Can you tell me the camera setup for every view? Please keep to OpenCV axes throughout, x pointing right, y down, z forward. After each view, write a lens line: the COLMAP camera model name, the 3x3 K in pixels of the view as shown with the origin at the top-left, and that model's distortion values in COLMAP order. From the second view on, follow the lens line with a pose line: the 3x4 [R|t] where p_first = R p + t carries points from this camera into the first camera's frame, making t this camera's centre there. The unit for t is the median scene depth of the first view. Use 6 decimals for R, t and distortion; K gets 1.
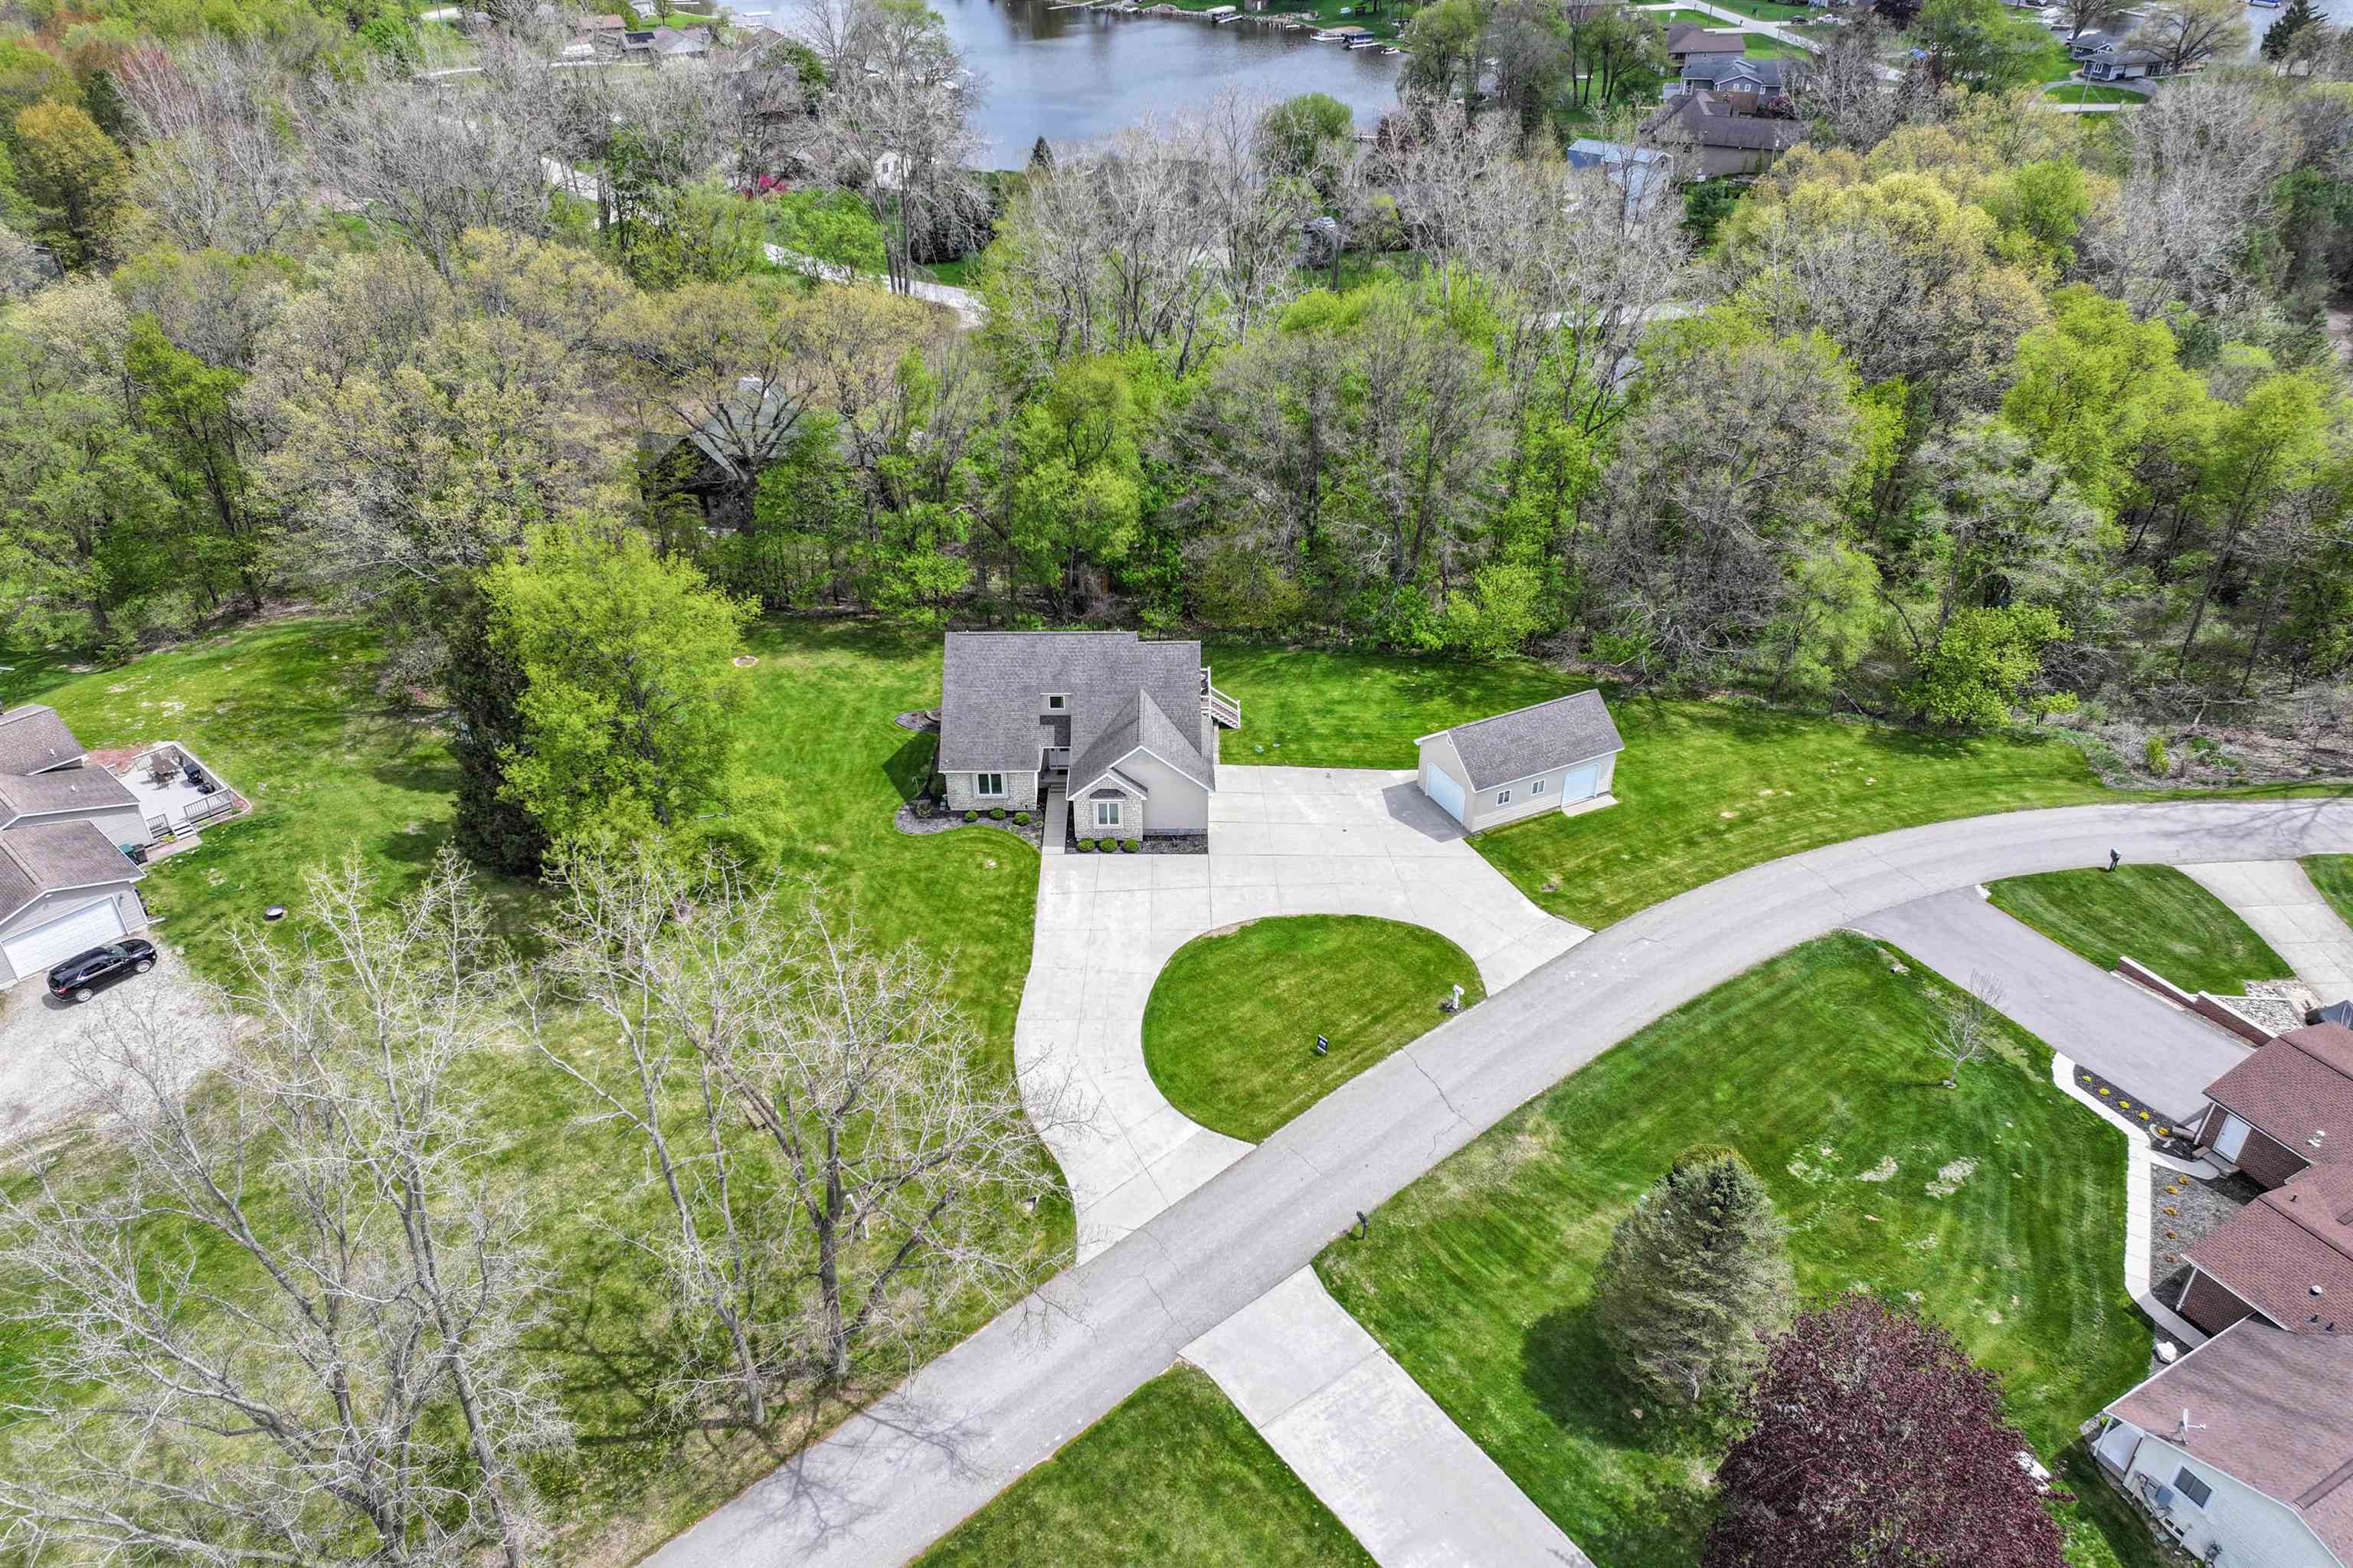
lens RADIAL K [[1641.0, 0, 1176.5], [0, 1641.0, 784.0], [0, 0, 1]] dist [0.005389, 0.001865]
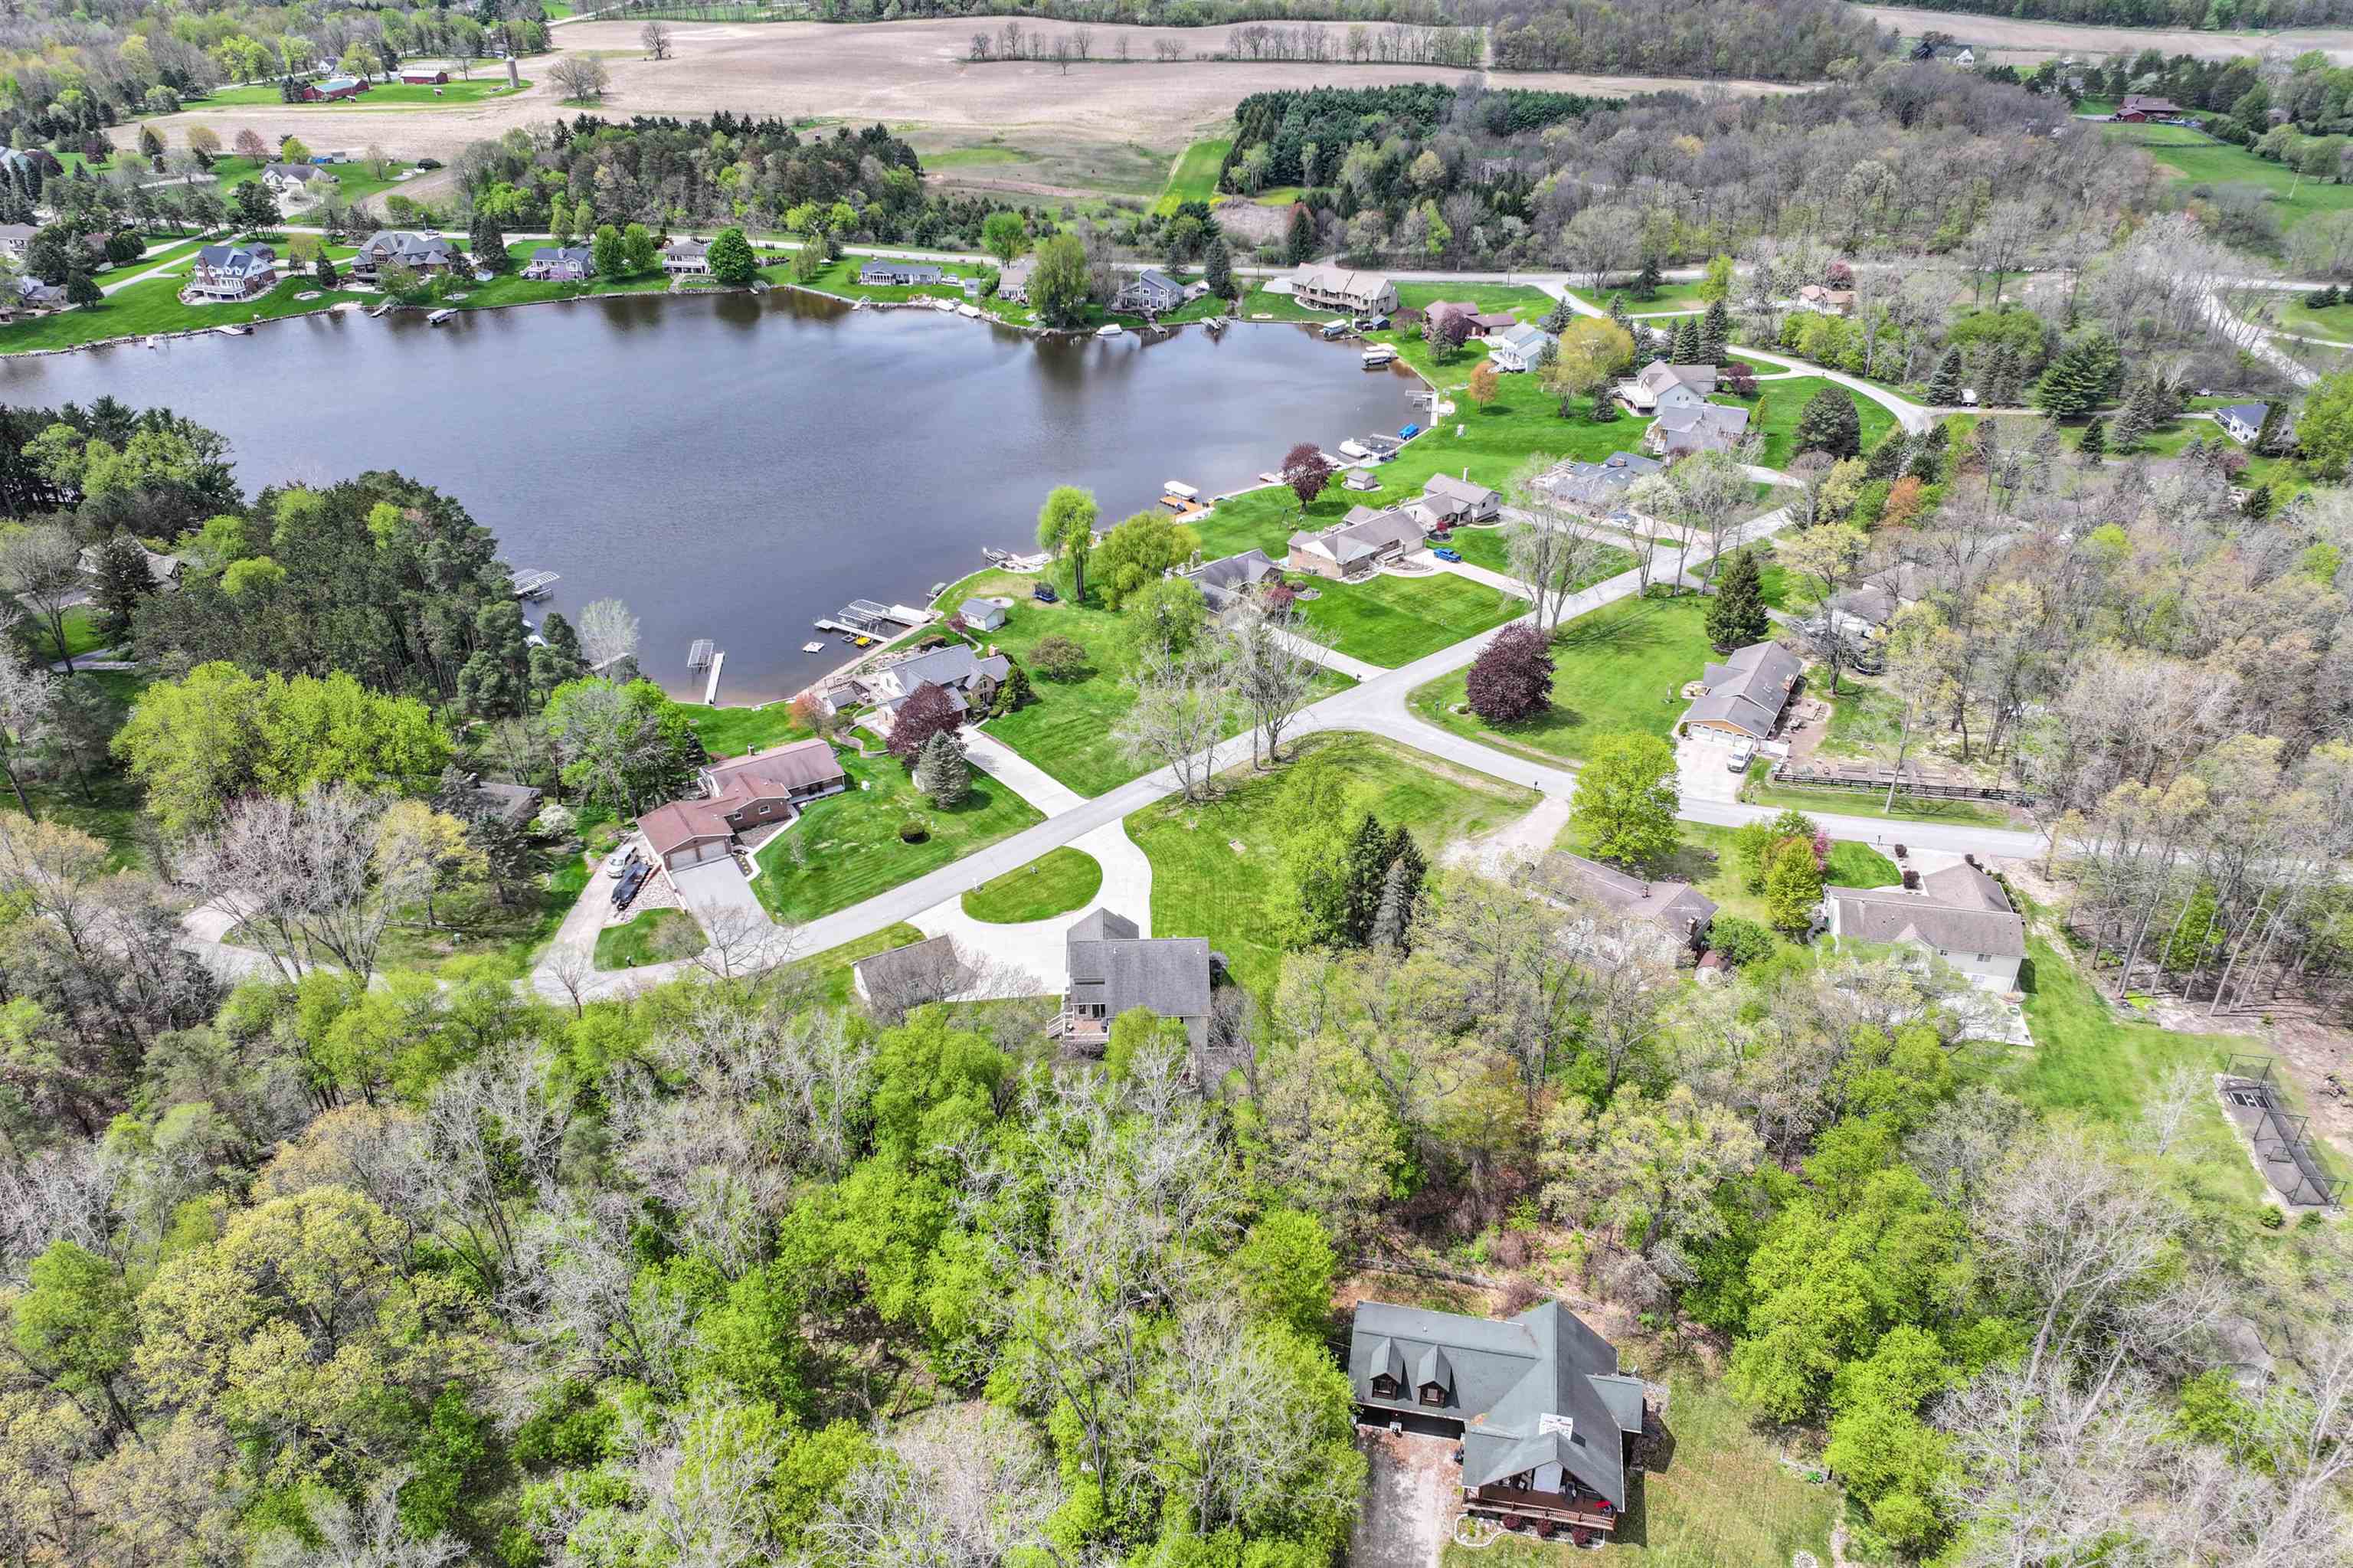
lens RADIAL K [[1603.9, 0, 1176.5], [0, 1603.9, 784.0], [0, 0, 1]] dist [0.011096, 0.003432]
pose [[-0.999502, 0.019429, -0.024875, -0.064964], [-0.013212, 0.458195, 0.888754, -1.801731], [0.028665, 0.888639, -0.457710, 1.701554]]
